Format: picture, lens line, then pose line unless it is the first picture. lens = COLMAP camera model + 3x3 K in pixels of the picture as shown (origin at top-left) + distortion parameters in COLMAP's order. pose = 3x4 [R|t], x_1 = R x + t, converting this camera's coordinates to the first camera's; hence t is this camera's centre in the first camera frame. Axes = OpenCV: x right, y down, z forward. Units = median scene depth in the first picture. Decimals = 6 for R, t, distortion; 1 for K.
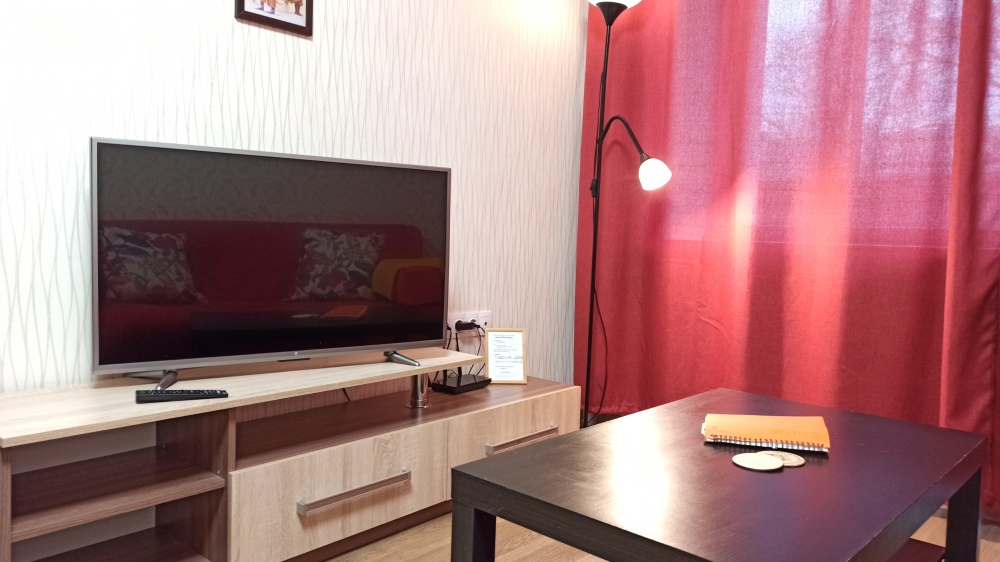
lens RADIAL K [[734.0, 0, 498.4], [0, 734.0, 283.4], [0, 0, 1]] dist [0.074631, -0.074394]
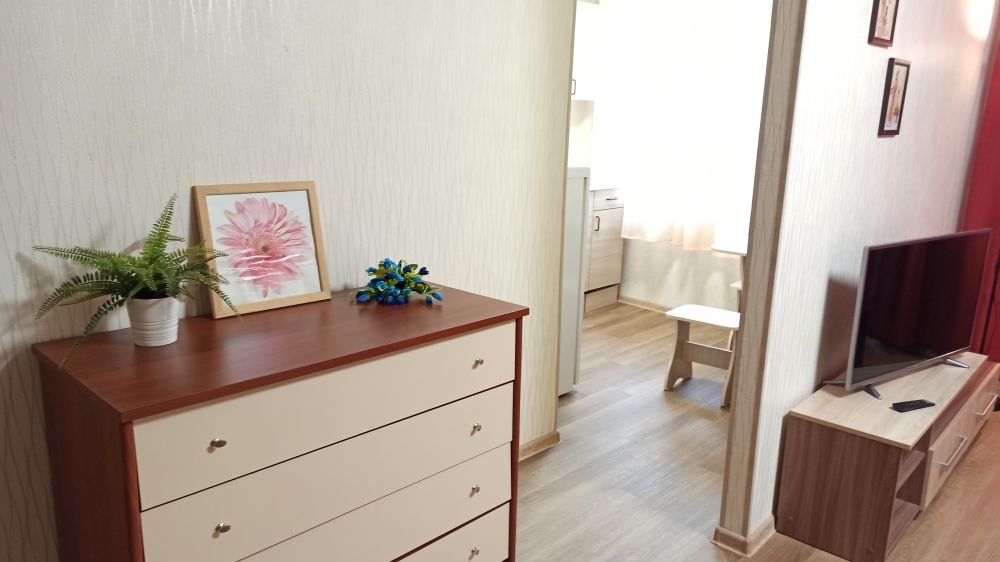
lens RADIAL K [[734.0, 0, 498.4], [0, 734.0, 283.4], [0, 0, 1]] dist [0.074631, -0.074394]
pose [[0.999849, 0.002471, -0.017199, -0.859133], [0.000197, 0.988159, 0.153436, -0.239495], [0.017375, -0.153416, 0.988009, -0.385154]]
